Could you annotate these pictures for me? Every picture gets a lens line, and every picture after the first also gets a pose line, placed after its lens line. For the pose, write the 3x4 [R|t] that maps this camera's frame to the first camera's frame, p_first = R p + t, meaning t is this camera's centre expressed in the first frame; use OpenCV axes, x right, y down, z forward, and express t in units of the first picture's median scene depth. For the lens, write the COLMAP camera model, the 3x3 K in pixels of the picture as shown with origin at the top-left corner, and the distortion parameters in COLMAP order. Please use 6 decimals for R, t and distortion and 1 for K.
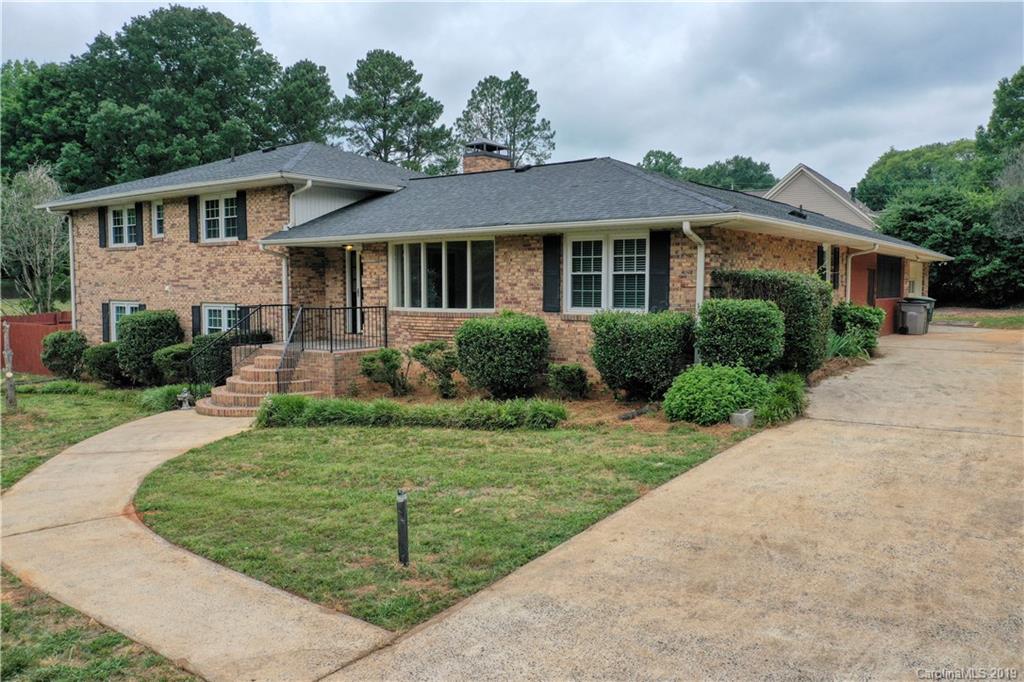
lens RADIAL K [[803.5, 0, 508.3], [0, 803.5, 342.0], [0, 0, 1]] dist [-0.018708, -0.000044]
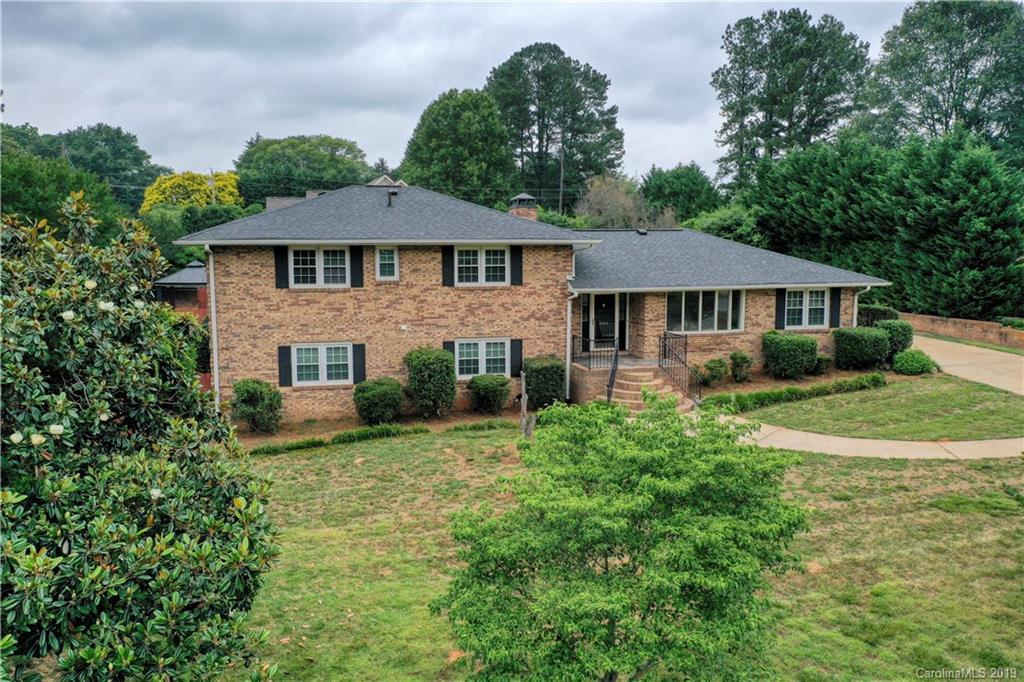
lens RADIAL K [[802.0, 0, 508.9], [0, 802.0, 340.4], [0, 0, 1]] dist [-0.009159, -0.001905]
pose [[0.637921, -0.090784, 0.764732, -0.720685], [0.057495, 0.995870, 0.070262, -0.072717], [-0.767953, -0.000854, 0.640506, 0.121106]]
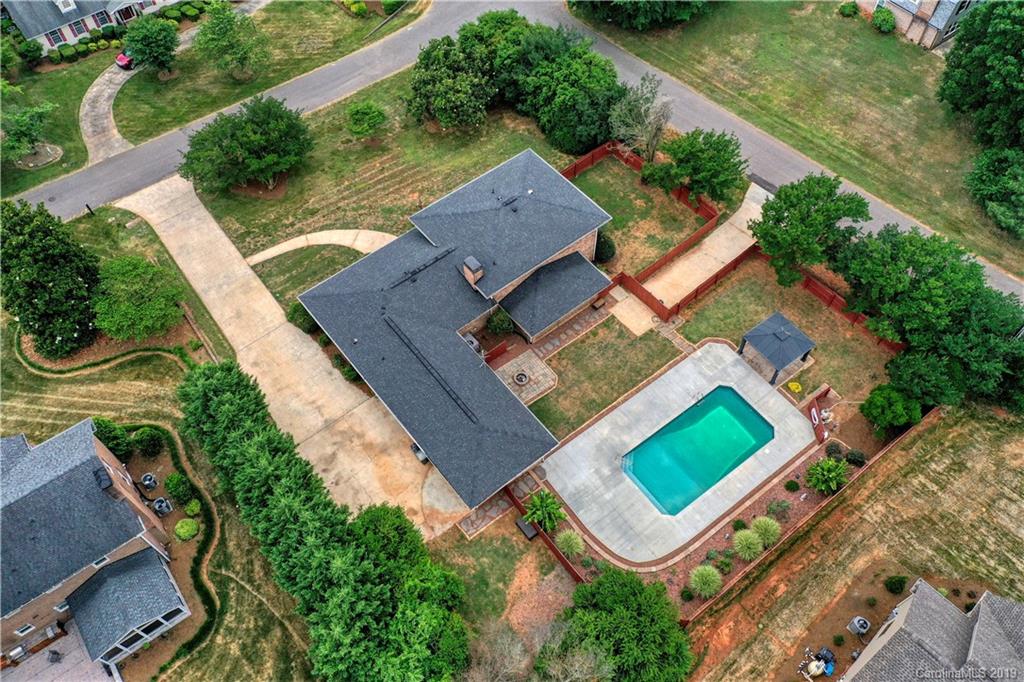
lens RADIAL K [[802.0, 0, 508.9], [0, 802.0, 340.4], [0, 0, 1]] dist [-0.009159, -0.001905]
pose [[-0.267997, 0.797194, -0.540980, 0.953165], [-0.031050, 0.554082, 0.831883, -1.404457], [0.962919, 0.239740, -0.123740, 0.986089]]
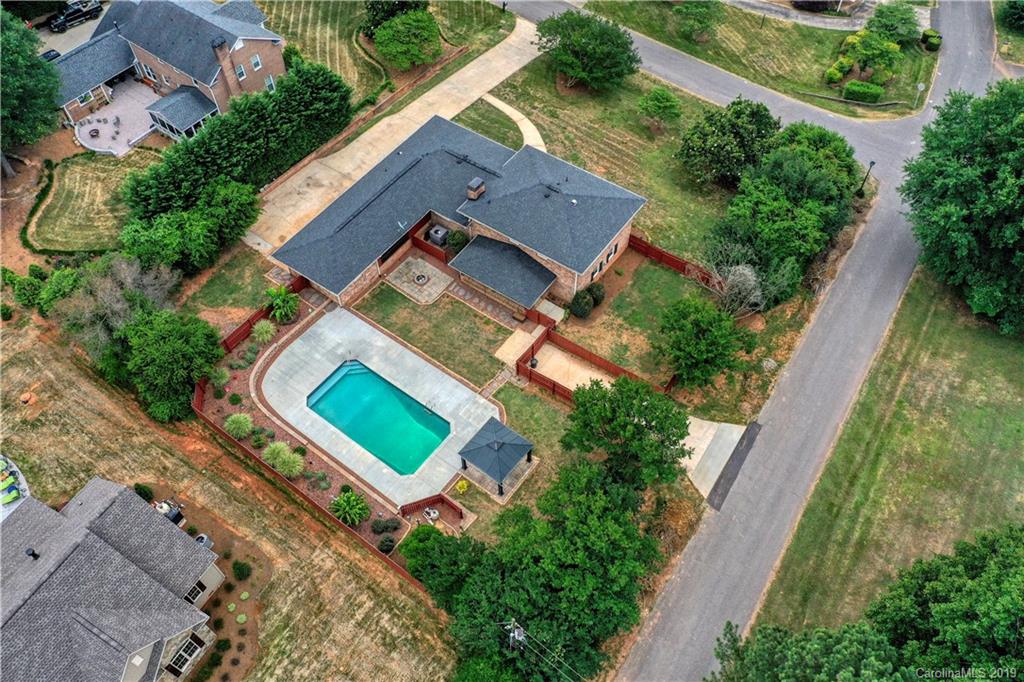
lens RADIAL K [[802.0, 0, 508.9], [0, 802.0, 340.4], [0, 0, 1]] dist [-0.009159, -0.001905]
pose [[-0.999989, 0.004160, -0.002335, -0.091771], [0.000344, 0.551093, 0.834444, -1.476189], [0.004758, 0.834433, -0.551088, 1.986773]]
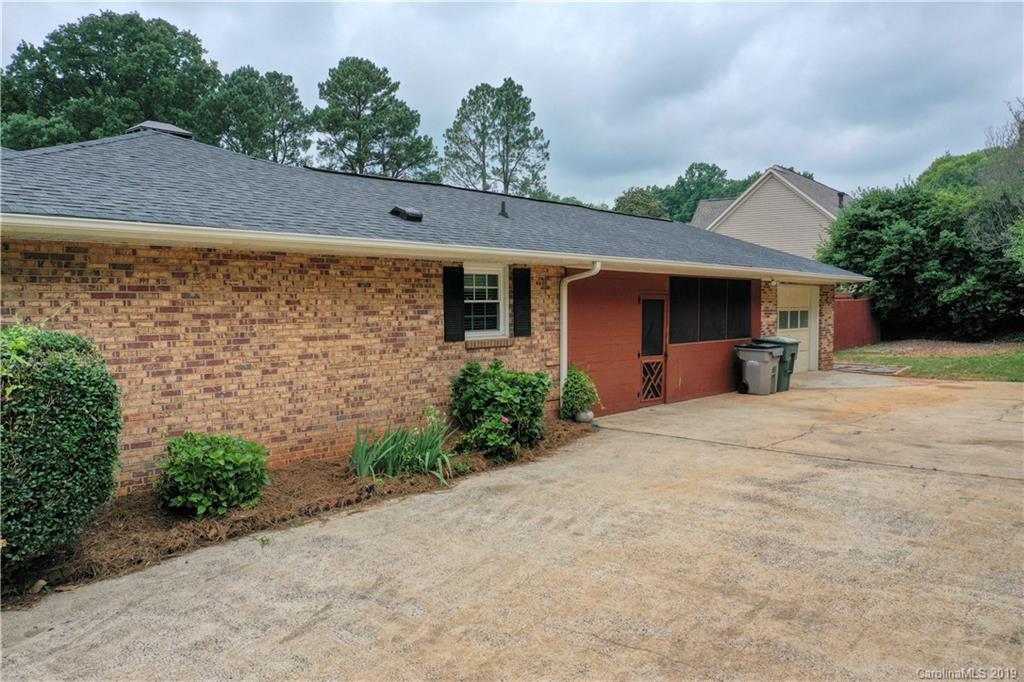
lens RADIAL K [[802.0, 0, 508.9], [0, 802.0, 340.4], [0, 0, 1]] dist [-0.009159, -0.001905]
pose [[0.996466, -0.000581, -0.083992, 0.238369], [-0.001395, 0.999724, -0.023469, -0.025774], [0.083983, 0.023503, 0.996190, 0.207159]]
